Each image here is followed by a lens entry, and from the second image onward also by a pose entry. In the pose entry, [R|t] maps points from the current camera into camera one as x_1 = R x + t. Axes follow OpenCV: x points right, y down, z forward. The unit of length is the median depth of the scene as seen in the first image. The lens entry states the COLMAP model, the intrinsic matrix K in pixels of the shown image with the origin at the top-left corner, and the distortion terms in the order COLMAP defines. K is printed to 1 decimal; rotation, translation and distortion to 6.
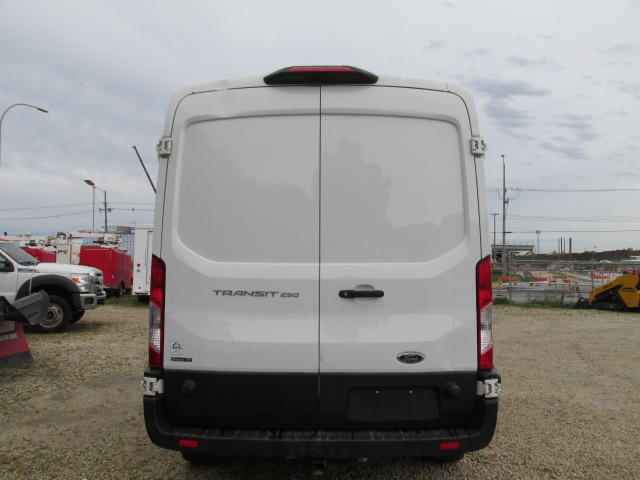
lens RADIAL K [[595.7, 0, 320.0], [0, 595.7, 240.0], [0, 0, 1]] dist [0.008191, 0.005439]
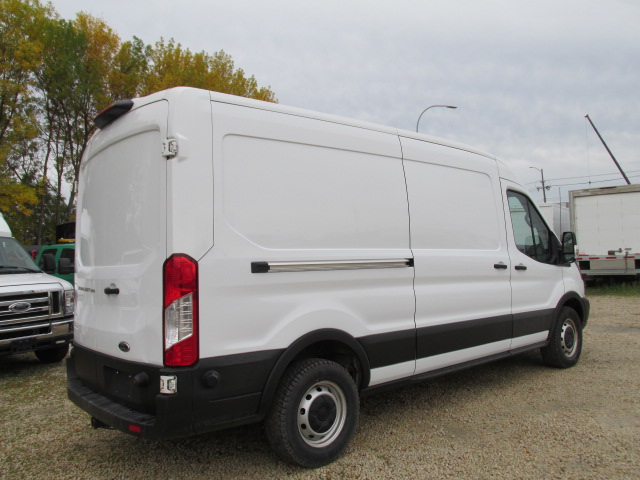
lens RADIAL K [[595.7, 0, 320.0], [0, 595.7, 240.0], [0, 0, 1]] dist [0.008191, 0.005439]
pose [[0.682744, -0.054929, -0.728590, 0.105227], [0.083414, 0.996510, 0.003038, 0.001658], [0.725881, -0.062848, 0.684943, 0.042216]]
